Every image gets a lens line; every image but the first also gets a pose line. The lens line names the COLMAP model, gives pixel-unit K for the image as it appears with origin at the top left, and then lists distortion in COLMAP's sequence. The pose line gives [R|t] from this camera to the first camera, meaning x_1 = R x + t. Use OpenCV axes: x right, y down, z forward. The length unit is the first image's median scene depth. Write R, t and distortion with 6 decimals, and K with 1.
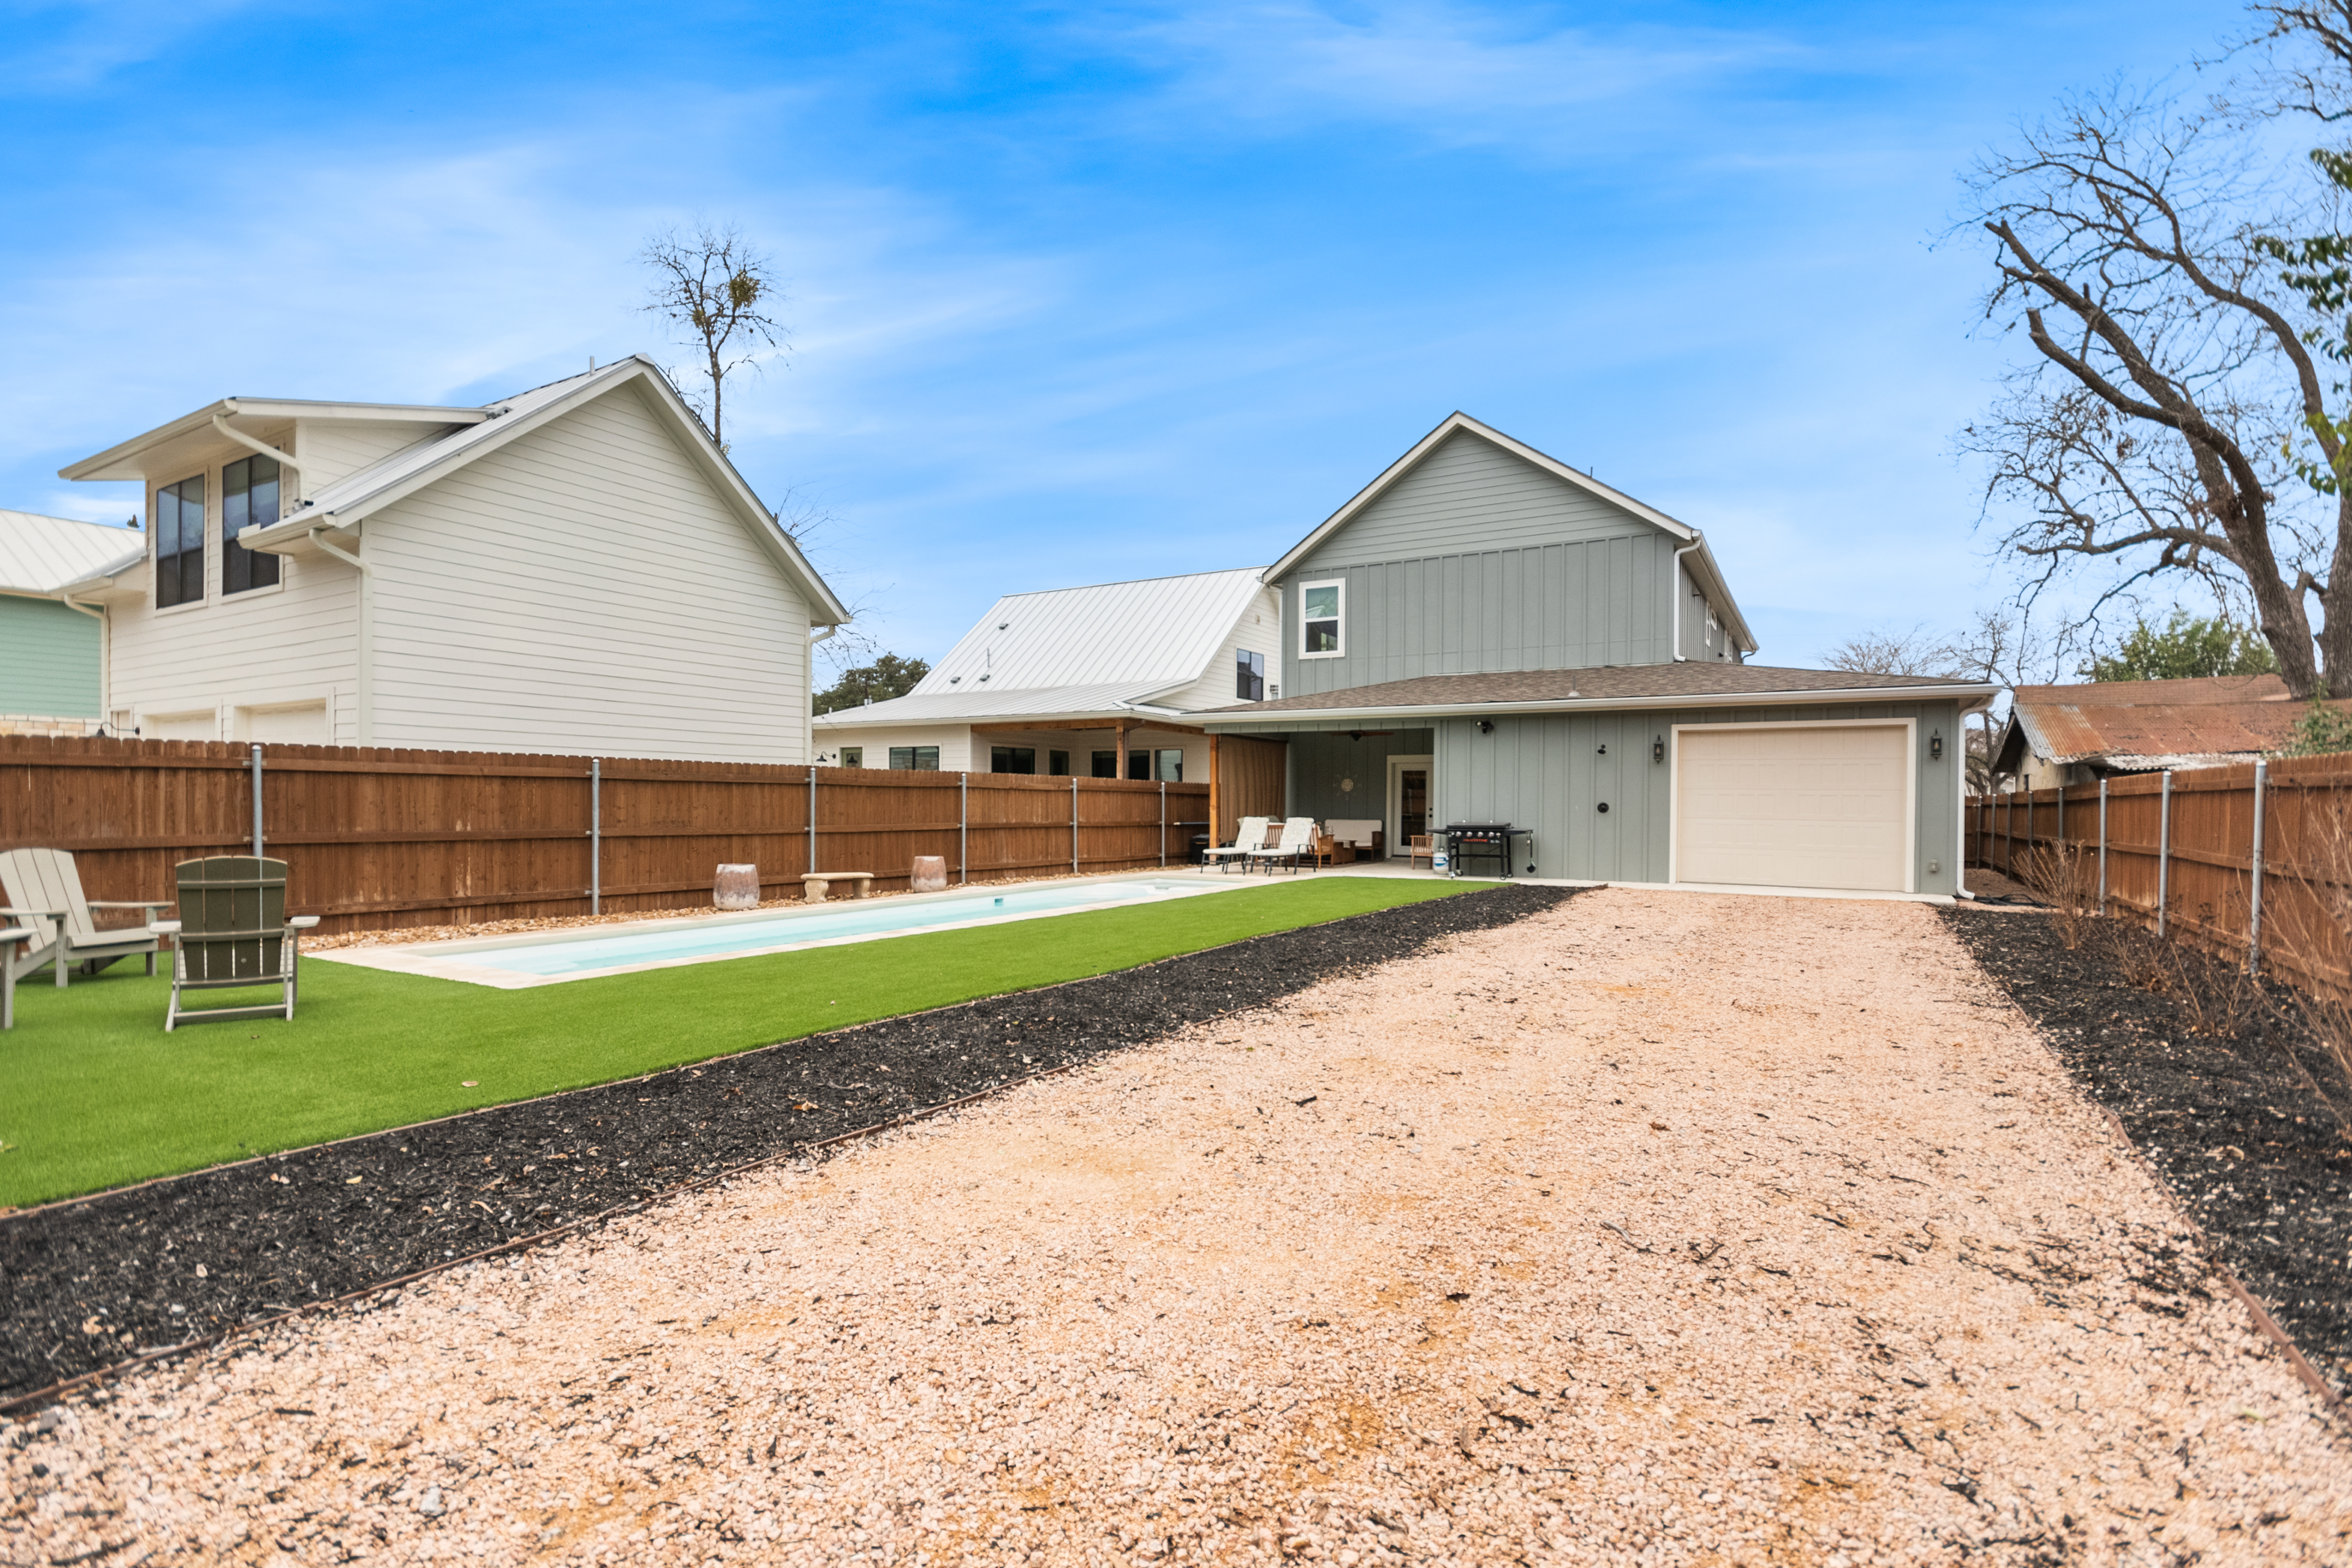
lens RADIAL K [[1097.1, 0, 1172.8], [0, 1097.1, 796.1], [0, 0, 1]] dist [-0.014221, -0.000741]
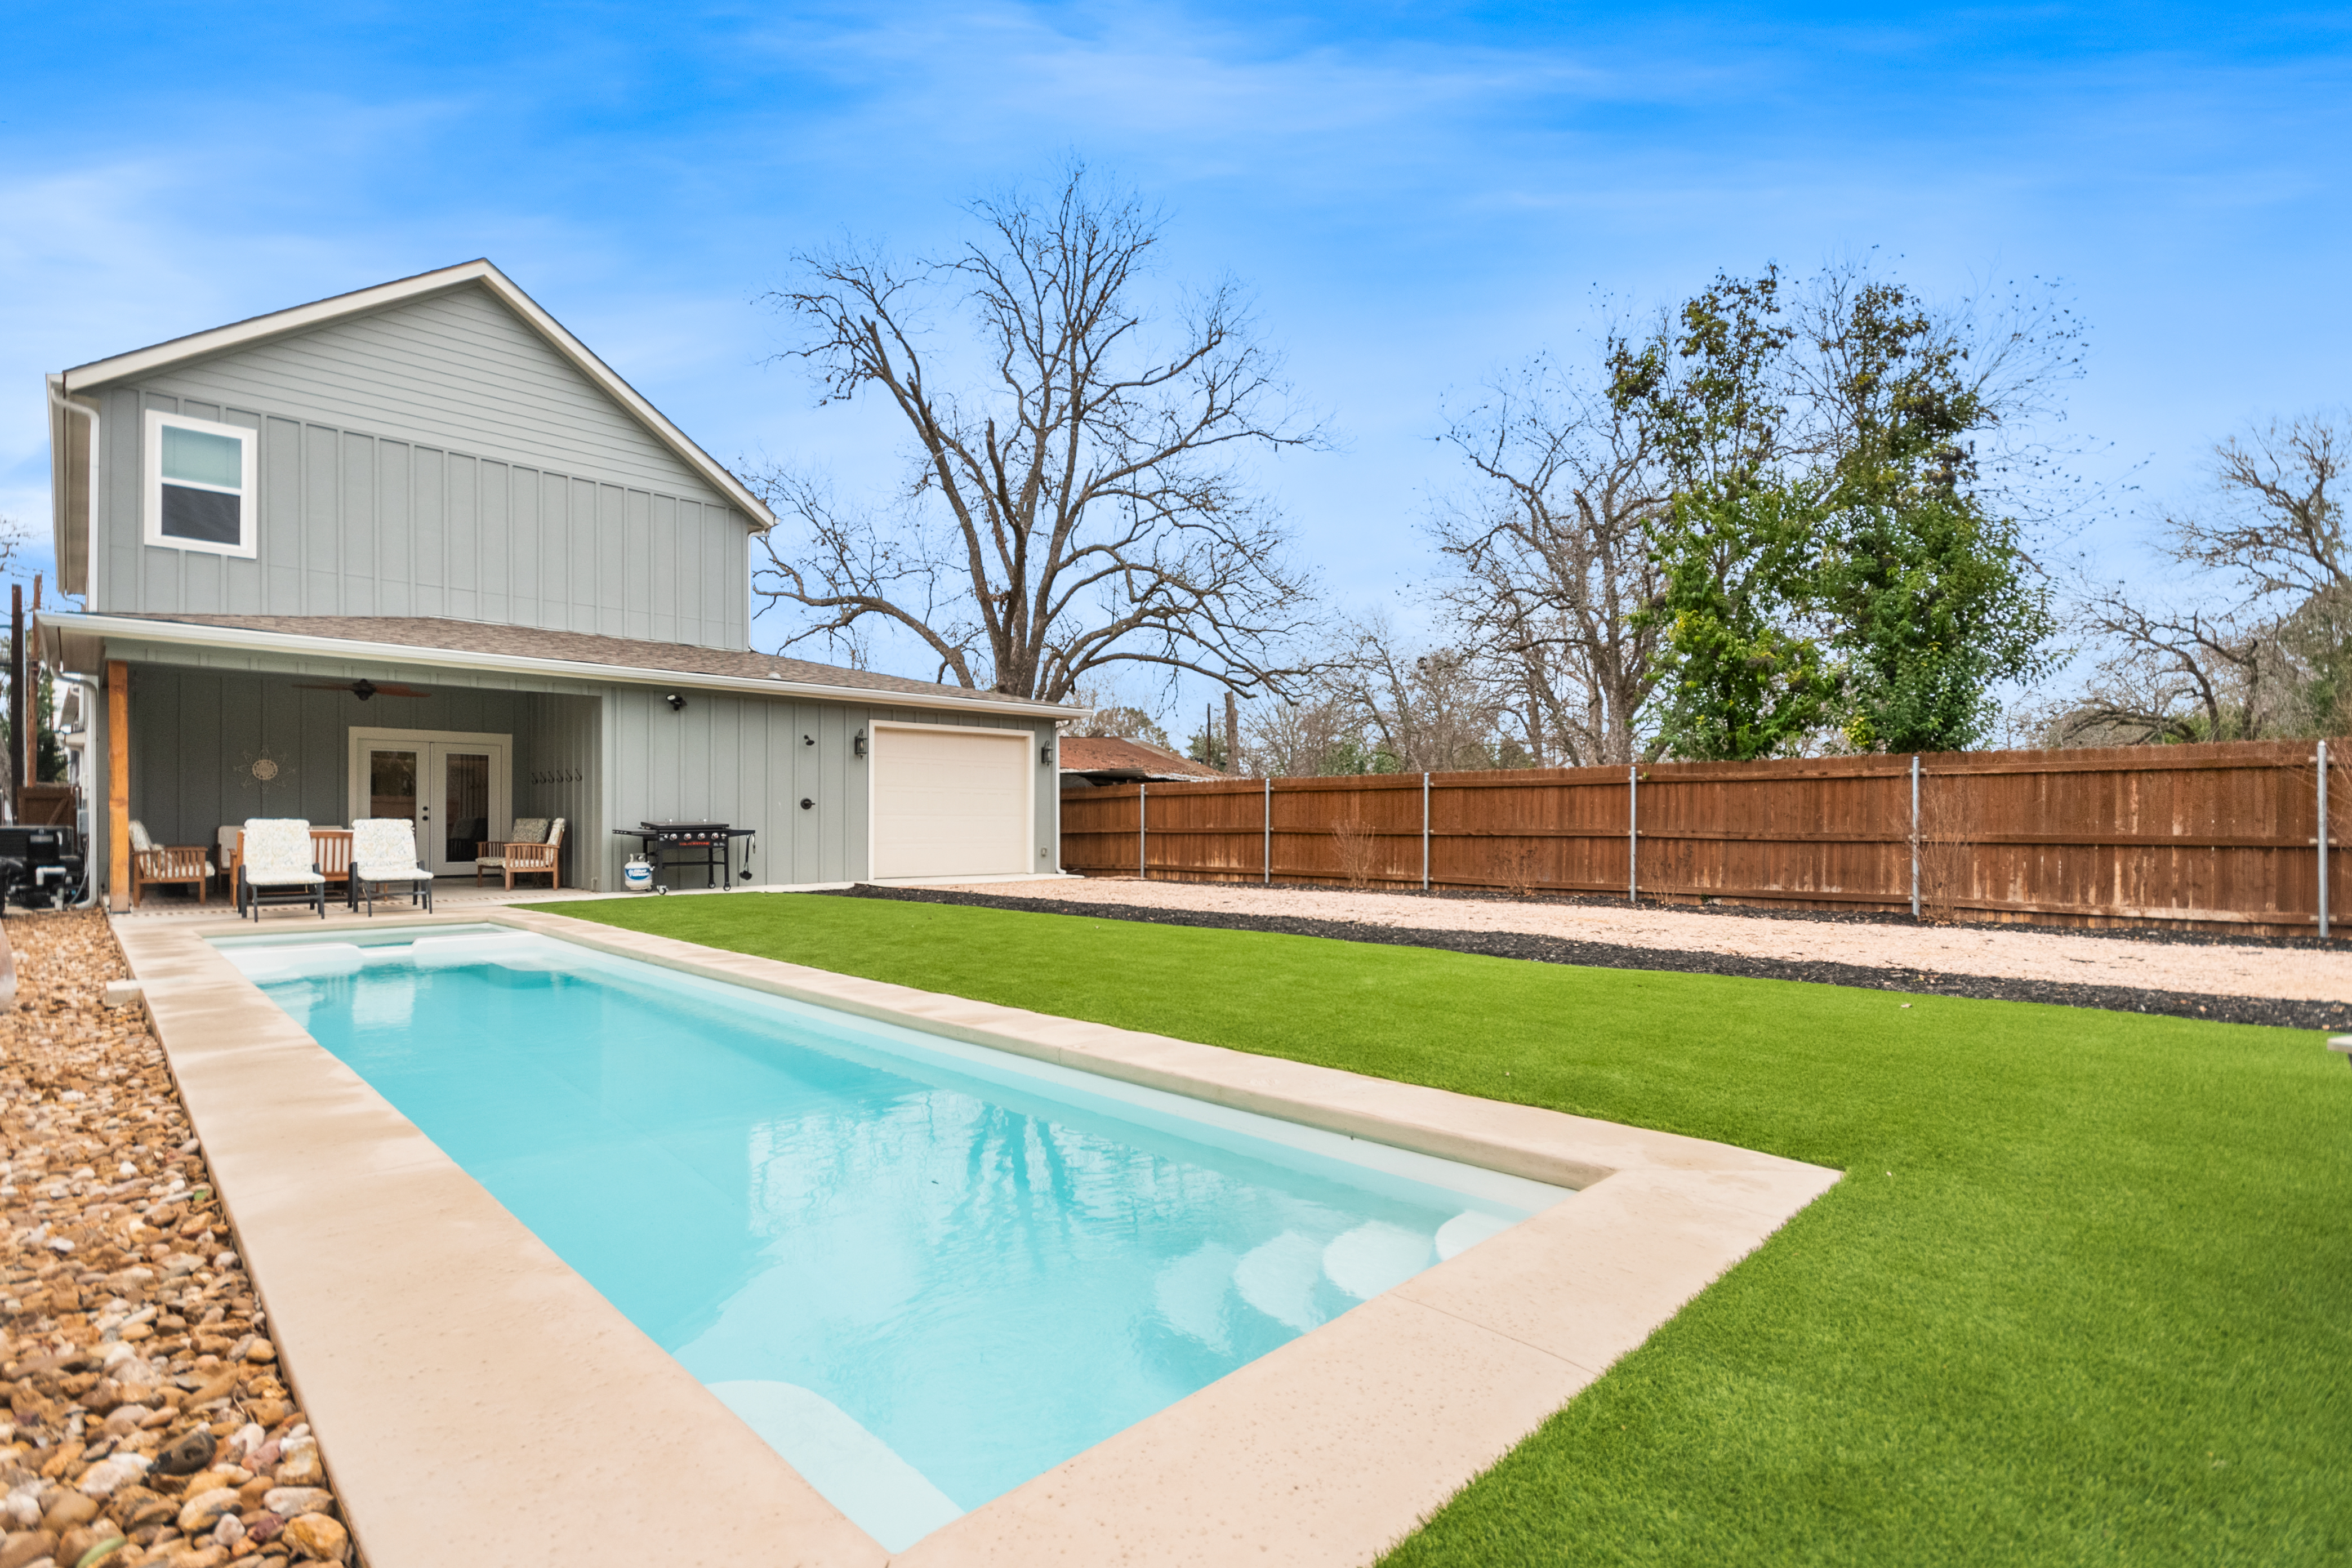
lens RADIAL K [[1097.1, 0, 1209.3], [0, 1097.1, 823.3], [0, 0, 1]] dist [-0.014221, -0.000741]
pose [[0.222500, -0.009525, 0.974886, -0.353215], [-0.003684, 0.999937, 0.010610, 0.013293], [-0.974926, -0.005952, 0.222451, 0.387261]]
